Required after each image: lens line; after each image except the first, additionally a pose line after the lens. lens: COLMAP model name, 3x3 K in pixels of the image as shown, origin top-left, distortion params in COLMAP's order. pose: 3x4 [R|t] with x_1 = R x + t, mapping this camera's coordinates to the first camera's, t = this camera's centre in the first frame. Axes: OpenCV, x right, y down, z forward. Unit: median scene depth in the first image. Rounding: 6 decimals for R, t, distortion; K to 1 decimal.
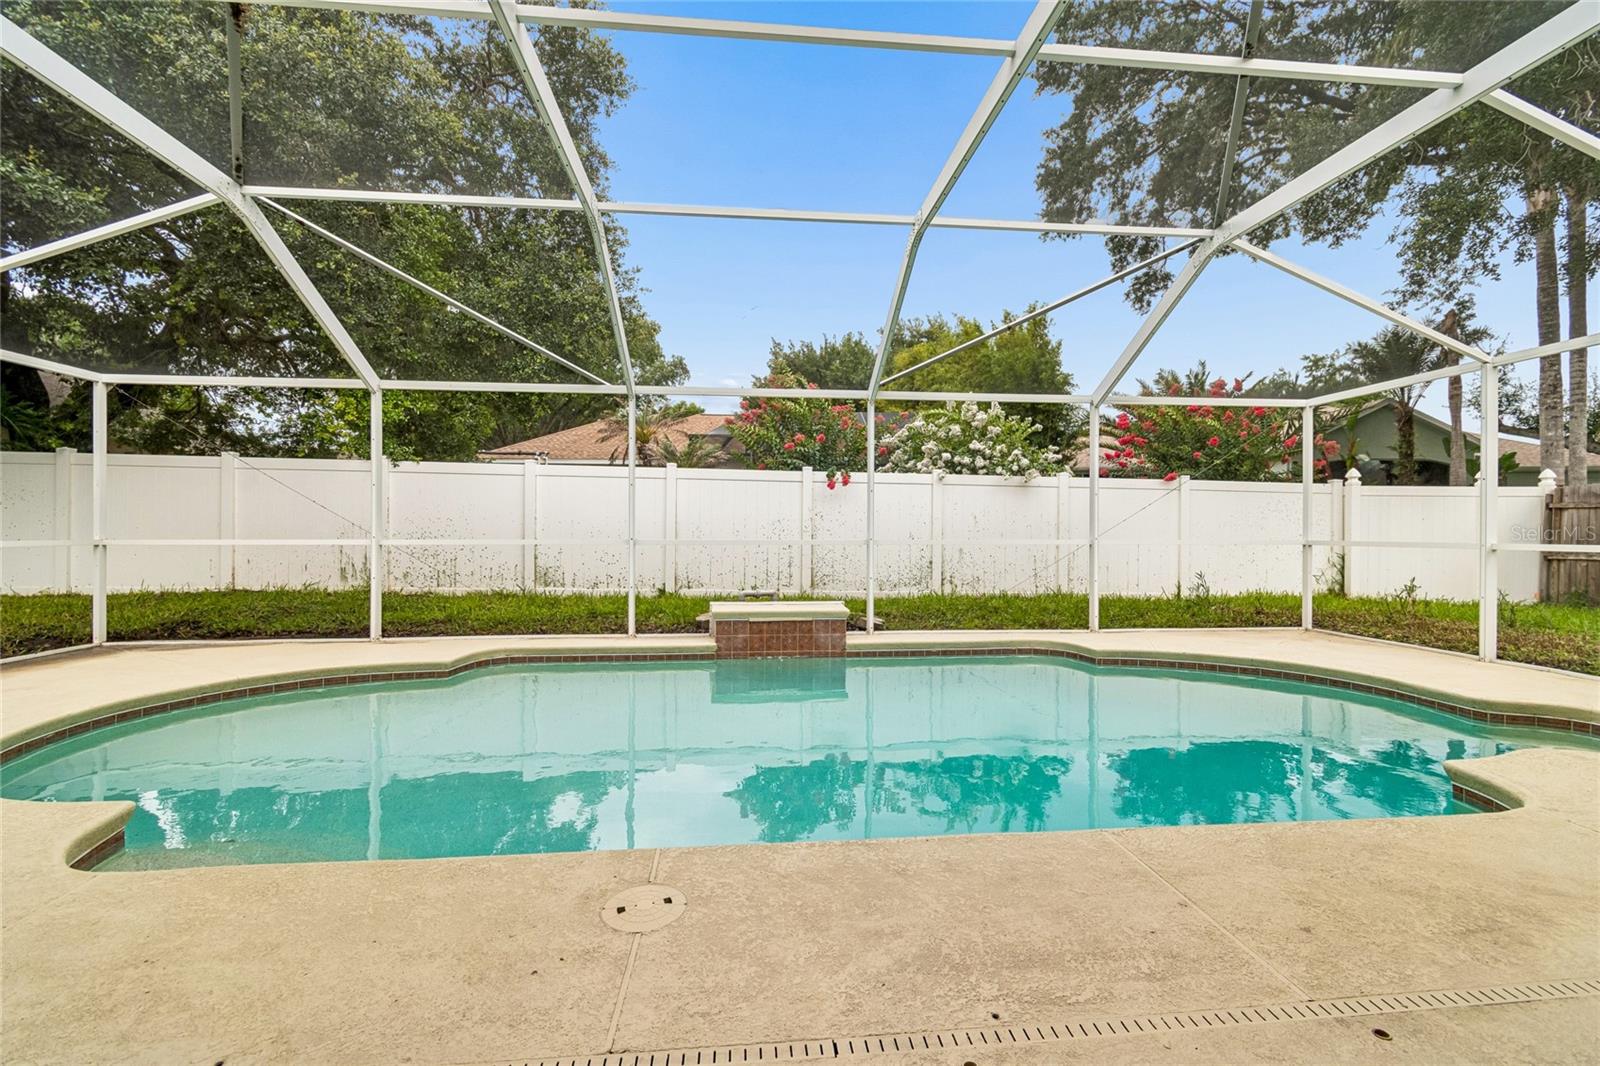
lens RADIAL K [[715.3, 0, 803.3], [0, 715.3, 531.5], [0, 0, 1]] dist [0.005102, -0.002695]
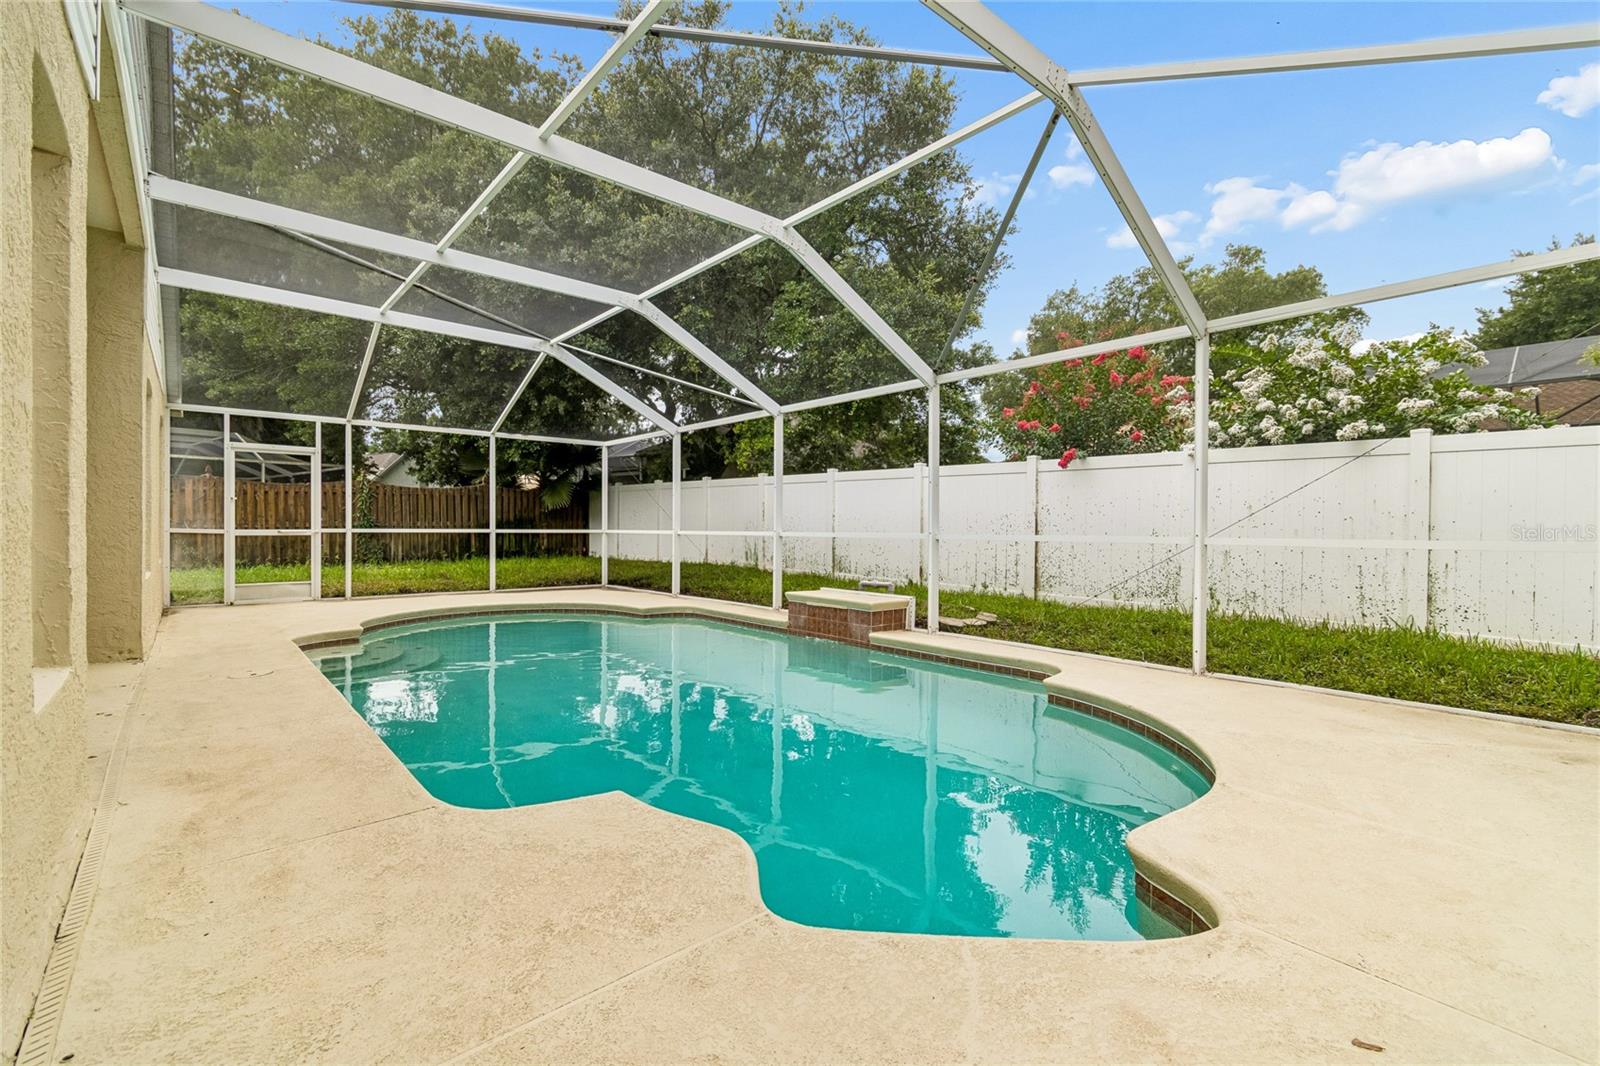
lens RADIAL K [[715.3, 0, 804.4], [0, 715.3, 531.6], [0, 0, 1]] dist [0.005102, -0.002695]
pose [[0.574115, 0.007470, -0.818740, 0.768888], [-0.004840, 0.999972, 0.005729, 0.002789], [0.818760, 0.000674, 0.574135, 0.309846]]
